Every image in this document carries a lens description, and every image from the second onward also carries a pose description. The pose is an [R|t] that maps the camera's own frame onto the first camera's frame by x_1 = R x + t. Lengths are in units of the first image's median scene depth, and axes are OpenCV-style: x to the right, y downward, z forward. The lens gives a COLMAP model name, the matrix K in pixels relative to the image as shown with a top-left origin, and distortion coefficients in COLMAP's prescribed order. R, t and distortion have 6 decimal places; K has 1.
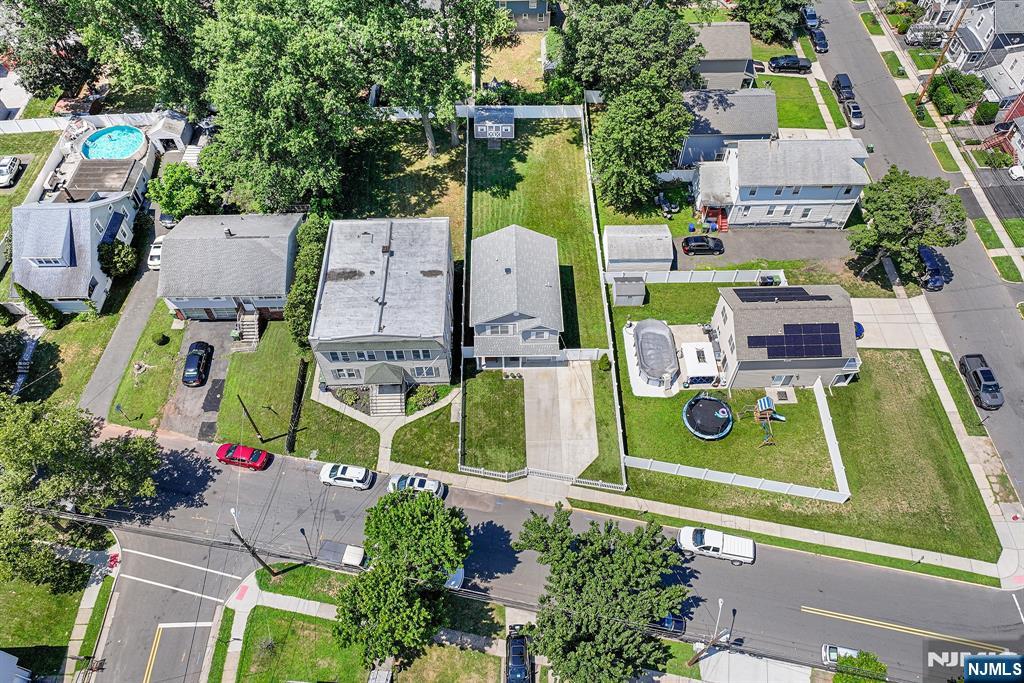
lens RADIAL K [[713.3, 0, 512.0], [0, 713.3, 341.5], [0, 0, 1]] dist [0.002589, 0.007673]
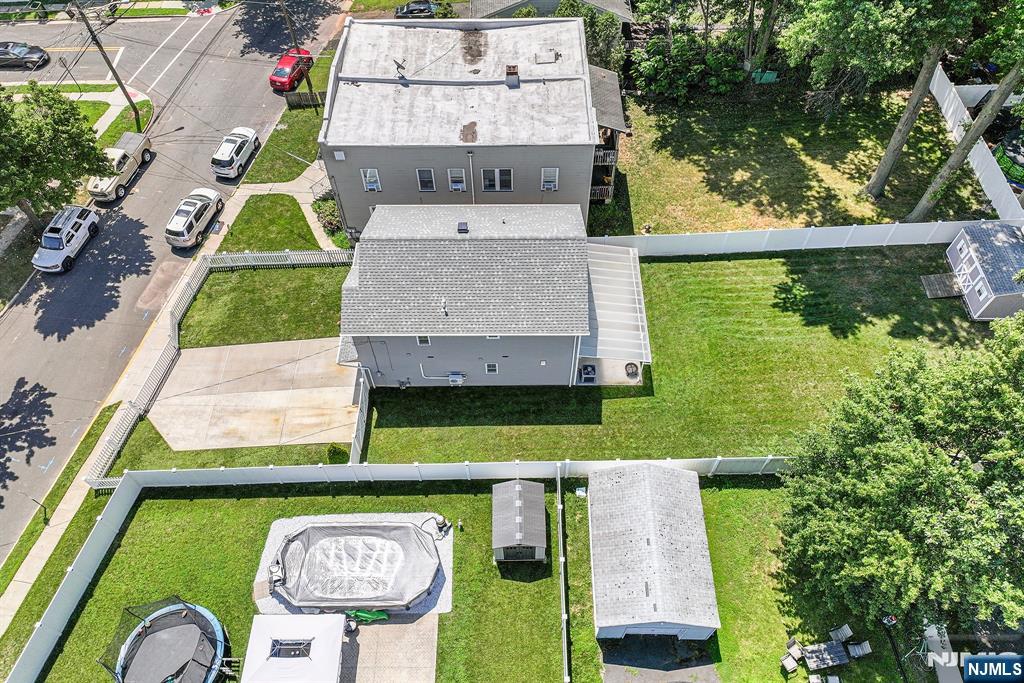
lens RADIAL K [[713.3, 0, 512.0], [0, 713.3, 341.5], [0, 0, 1]] dist [0.002589, 0.007673]
pose [[-0.011840, 0.831527, -0.555358, 0.283313], [-0.804346, 0.322033, 0.499322, -0.290679], [0.594043, 0.452612, 0.665023, 0.573224]]
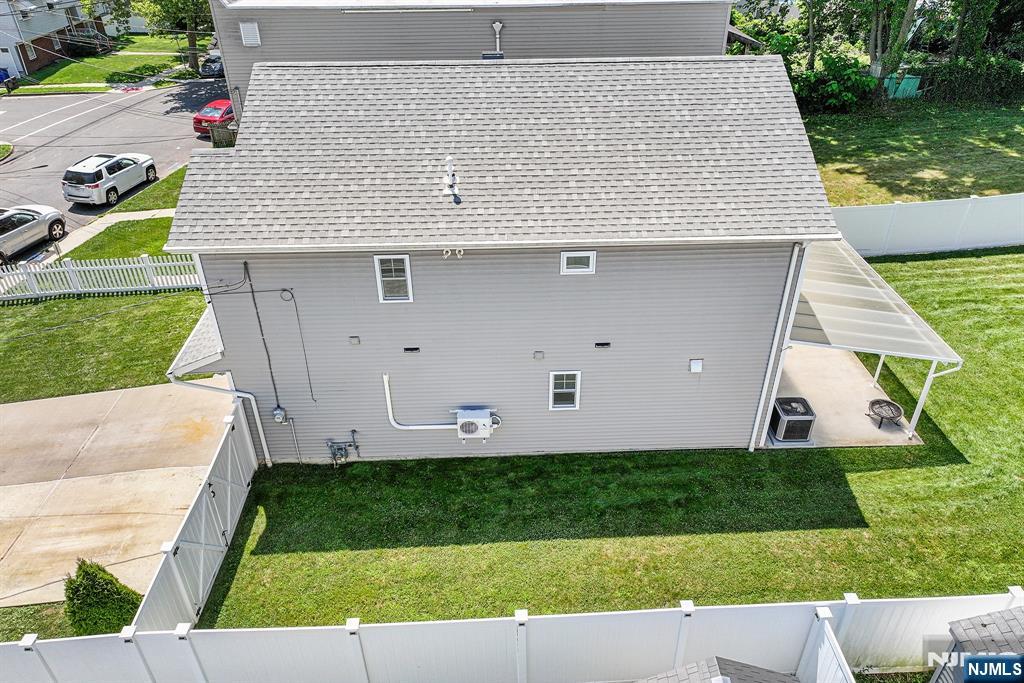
lens RADIAL K [[713.3, 0, 512.0], [0, 713.3, 341.5], [0, 0, 1]] dist [0.002589, 0.007673]
pose [[0.018340, 0.551769, -0.833795, 0.191850], [-0.804752, 0.503027, 0.315180, -0.105699], [0.593328, 0.665217, 0.453263, 0.771622]]
